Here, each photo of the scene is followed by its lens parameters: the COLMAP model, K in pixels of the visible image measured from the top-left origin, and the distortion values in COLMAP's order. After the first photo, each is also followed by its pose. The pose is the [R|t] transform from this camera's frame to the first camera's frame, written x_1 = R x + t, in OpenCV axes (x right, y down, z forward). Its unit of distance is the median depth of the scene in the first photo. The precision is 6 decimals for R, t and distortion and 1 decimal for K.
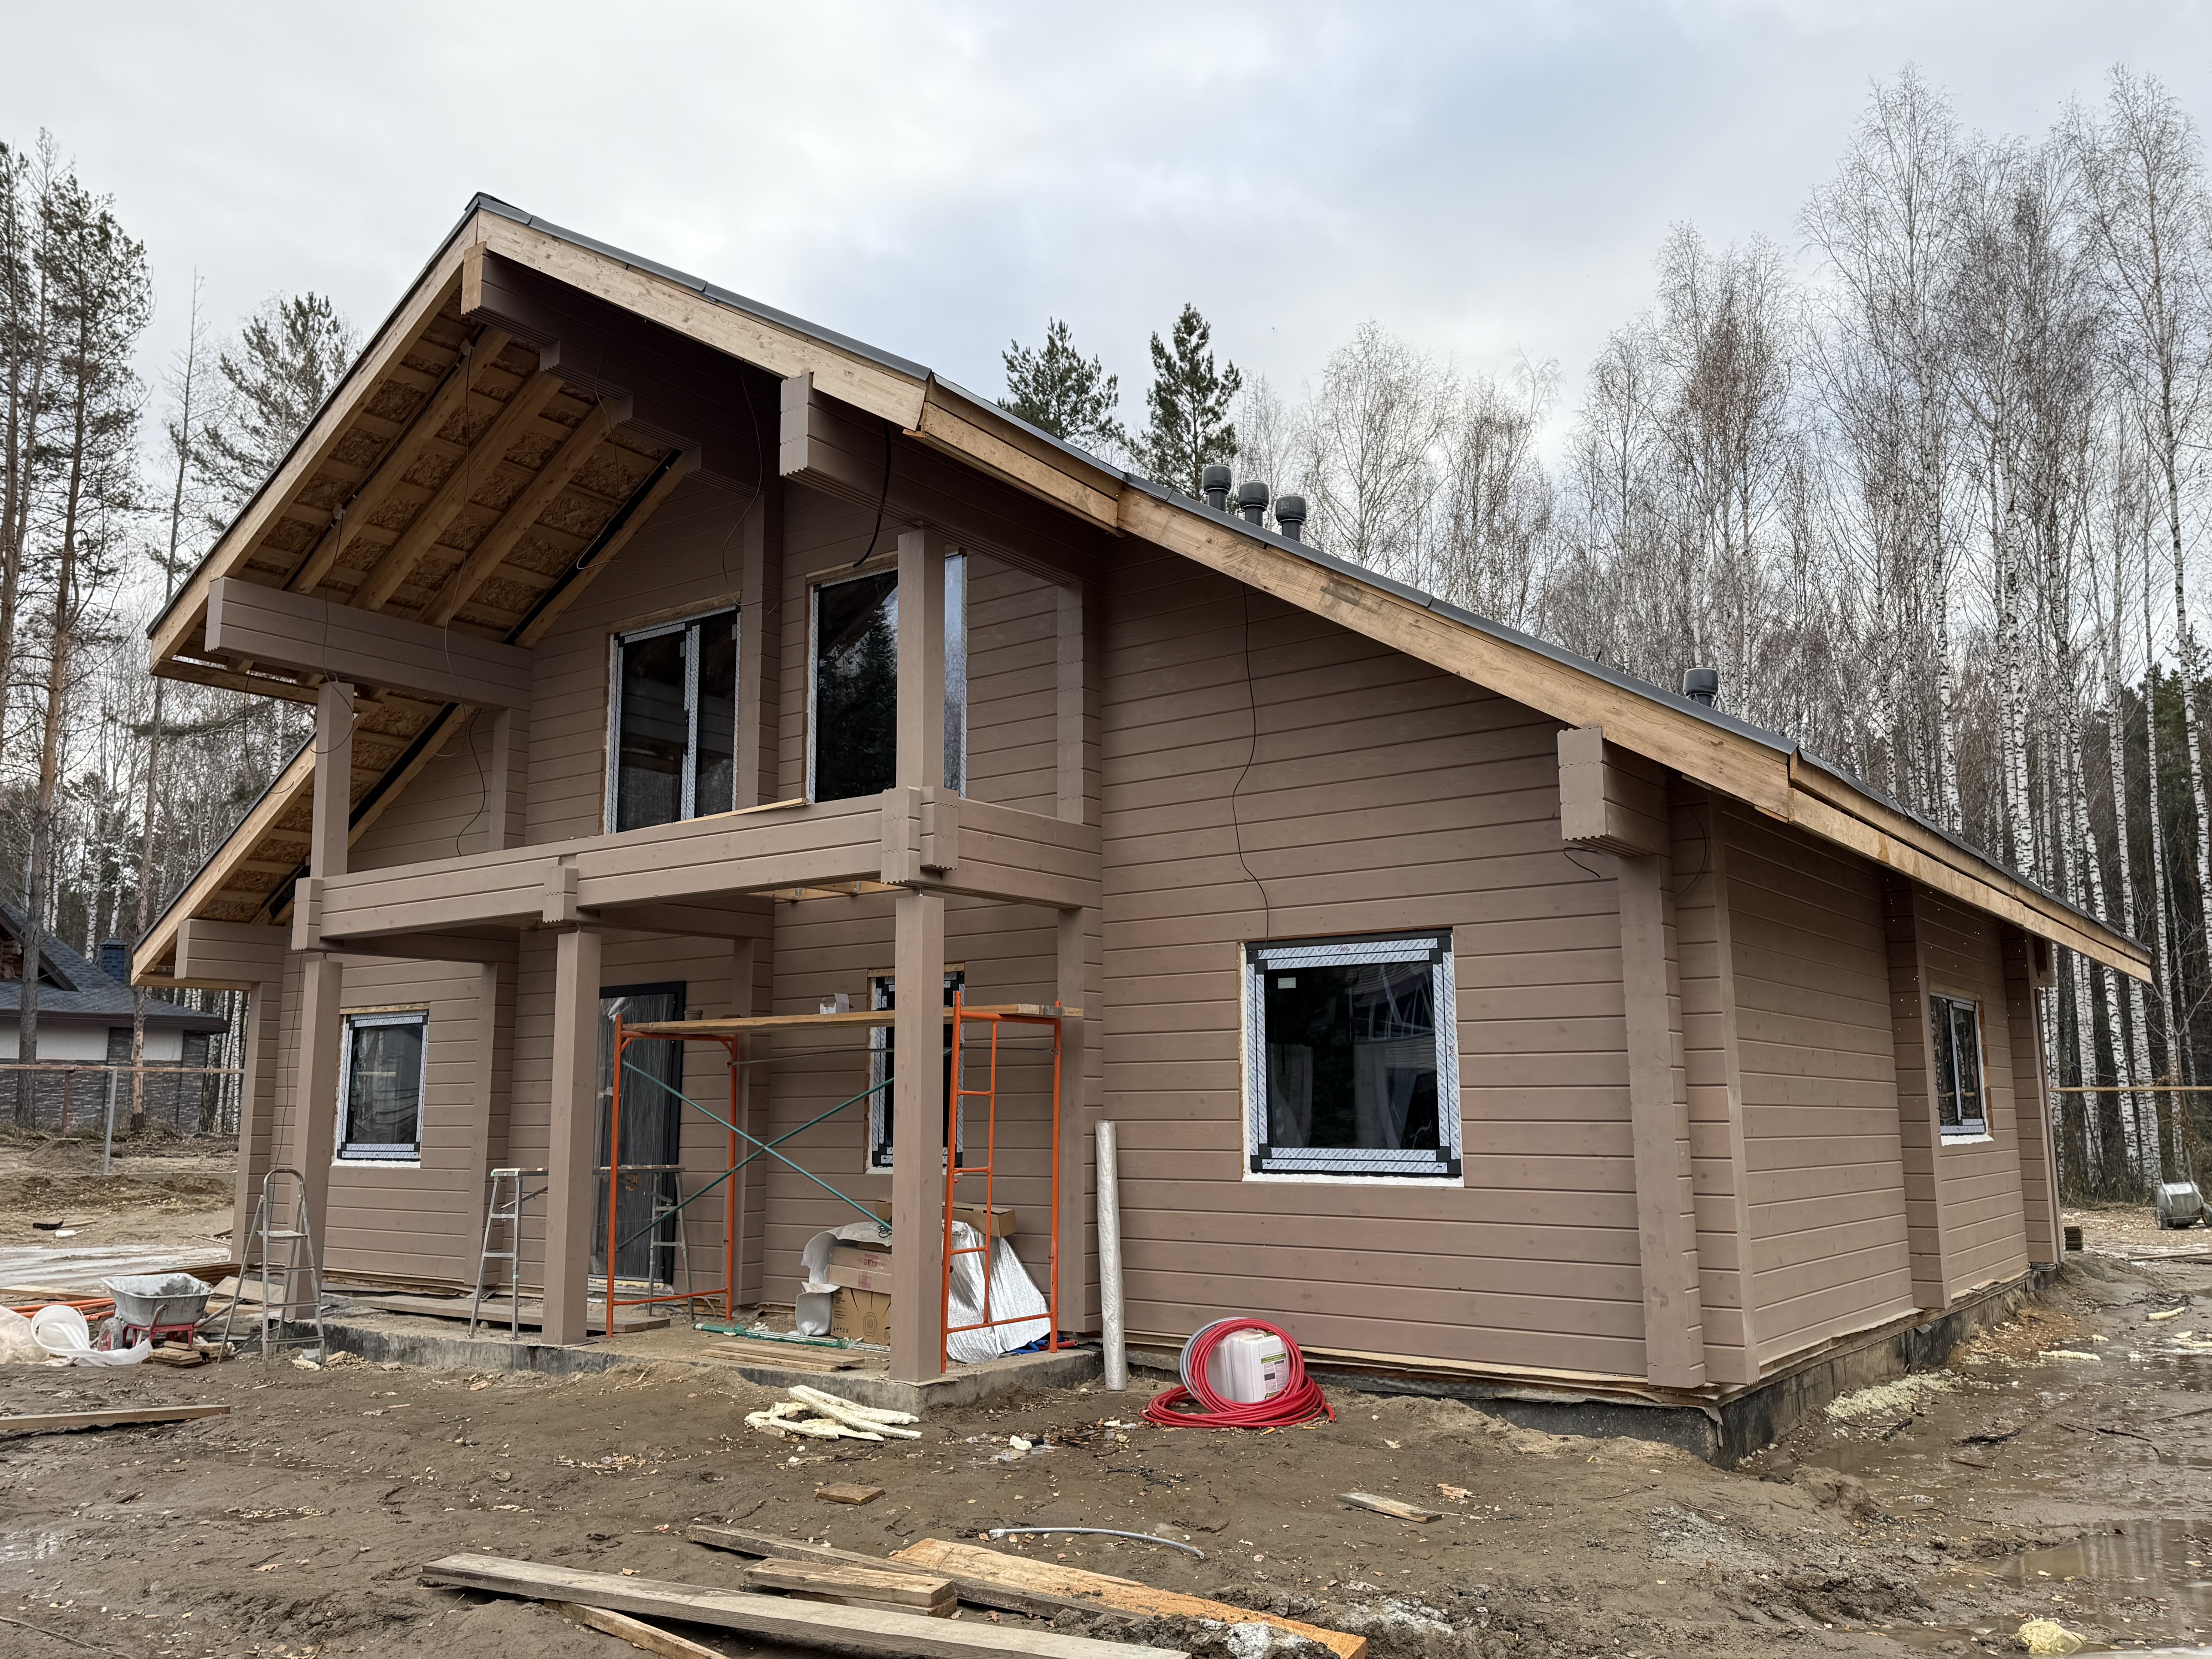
lens RADIAL K [[1733.2, 0, 1106.0], [0, 1733.2, 829.5], [0, 0, 1]] dist [0.190790, -0.415460]
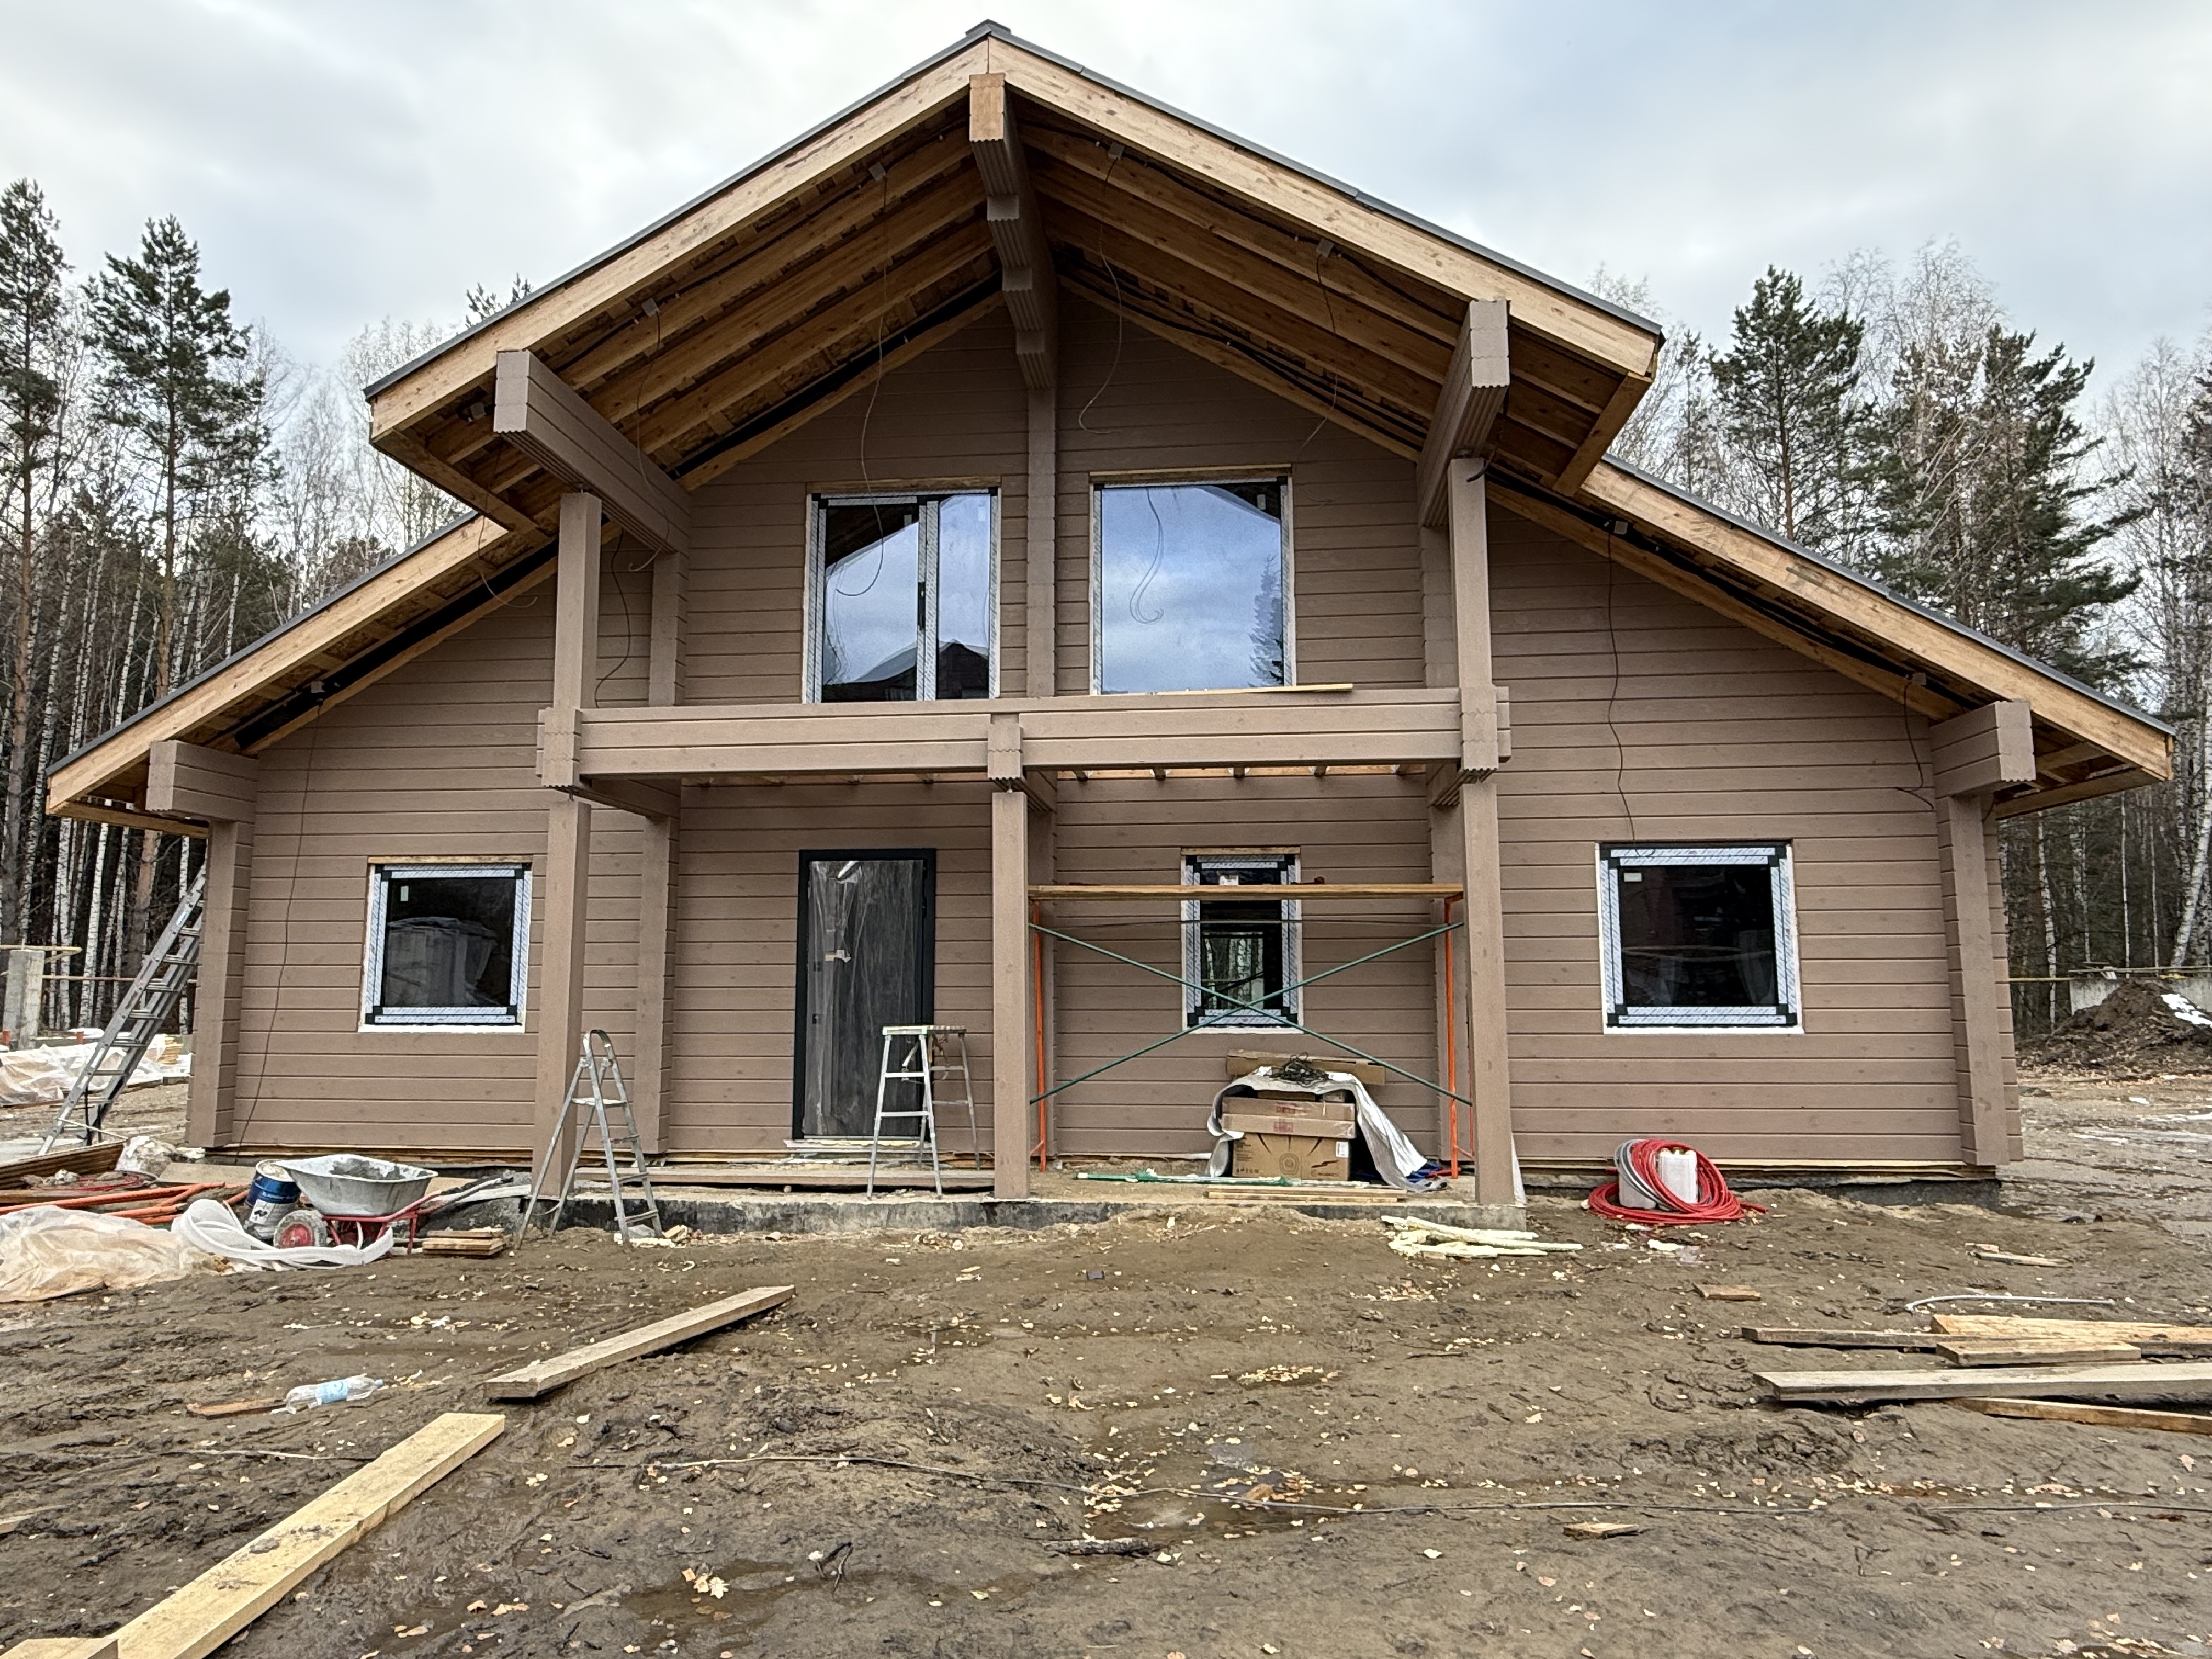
lens RADIAL K [[1405.9, 0, 1064.2], [0, 1405.9, 819.0], [0, 0, 1]] dist [-0.004673, -0.002505]
pose [[0.861827, 0.070073, 0.502339, -0.769162], [-0.084598, 0.996396, 0.006148, 0.076090], [-0.500098, -0.047795, 0.864649, 0.338543]]
